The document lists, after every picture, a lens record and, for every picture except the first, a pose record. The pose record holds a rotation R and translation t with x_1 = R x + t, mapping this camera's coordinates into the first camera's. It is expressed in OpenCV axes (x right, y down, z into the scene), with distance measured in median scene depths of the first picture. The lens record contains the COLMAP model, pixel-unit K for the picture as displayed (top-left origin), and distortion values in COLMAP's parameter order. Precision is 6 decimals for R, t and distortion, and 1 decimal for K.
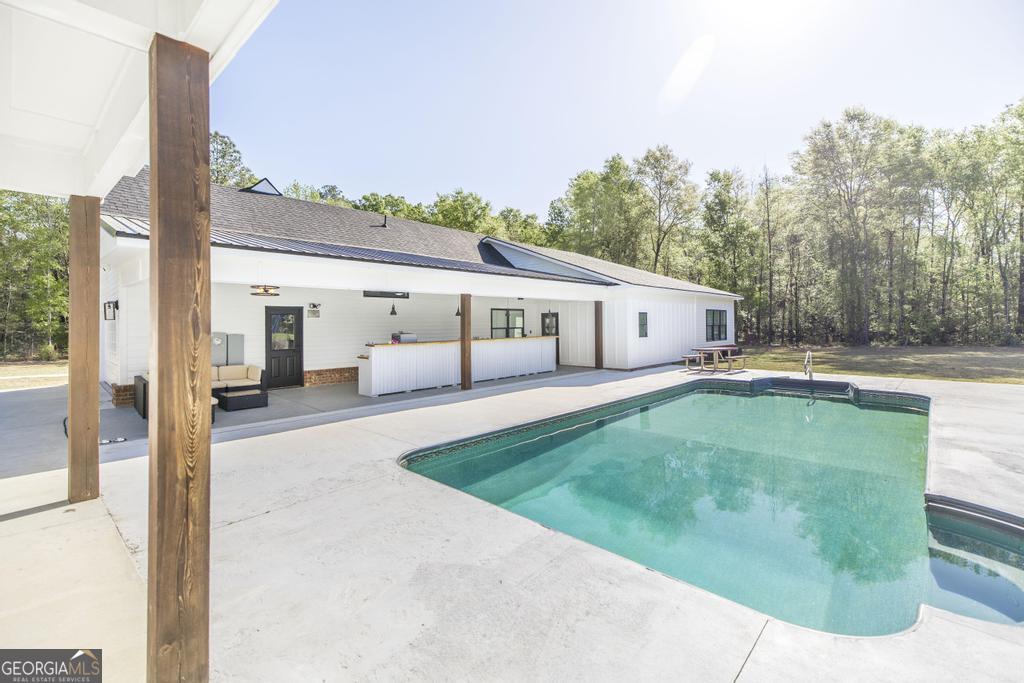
lens RADIAL K [[435.0, 0, 512.2], [0, 435.0, 321.6], [0, 0, 1]] dist [0.011176, -0.000362]
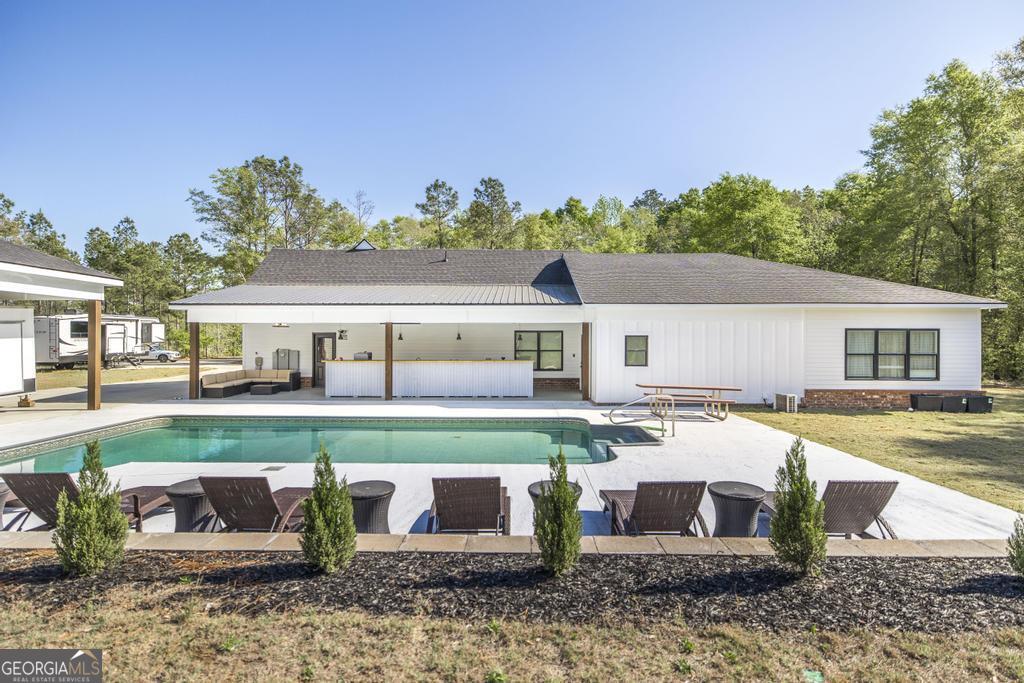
lens RADIAL K [[523.4, 0, 509.1], [0, 523.4, 339.8], [0, 0, 1]] dist [0.003189, 0.000015]
pose [[0.682652, 0.008756, -0.730691, 1.133907], [-0.005527, 0.999961, 0.006818, -0.024294], [0.730723, -0.000615, 0.682674, 0.228763]]
